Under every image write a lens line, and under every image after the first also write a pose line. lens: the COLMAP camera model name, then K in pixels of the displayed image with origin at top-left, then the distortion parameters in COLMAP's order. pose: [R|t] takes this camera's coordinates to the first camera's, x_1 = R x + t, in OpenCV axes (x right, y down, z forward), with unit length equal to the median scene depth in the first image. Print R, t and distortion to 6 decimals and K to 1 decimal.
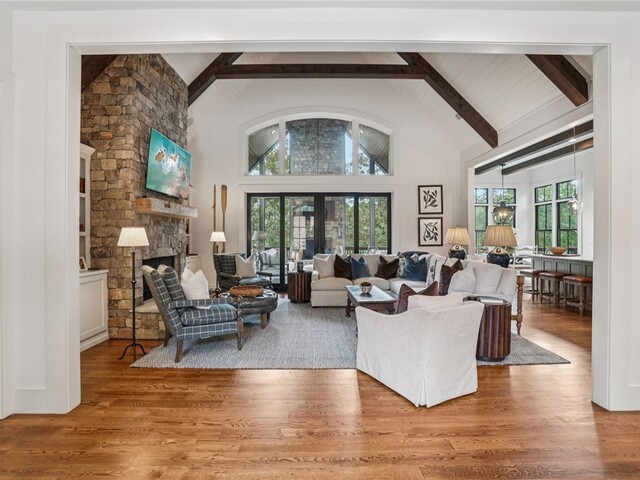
lens RADIAL K [[319.6, 0, 320.4], [0, 319.6, 234.9], [0, 0, 1]] dist [-0.057395, 0.020529]
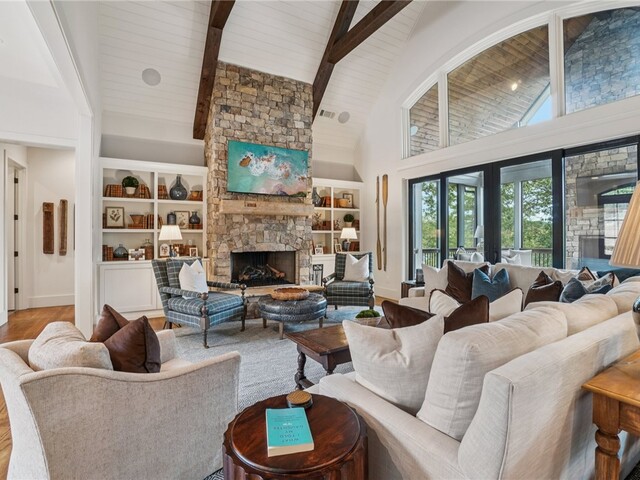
lens RADIAL K [[319.6, 0, 320.4], [0, 319.6, 234.9], [0, 0, 1]] dist [-0.057395, 0.020529]
pose [[0.493645, -0.001806, -0.869662, 0.457769], [0.007014, 0.999974, 0.001904, 0.009056], [0.869635, -0.007040, 0.493644, 0.494749]]
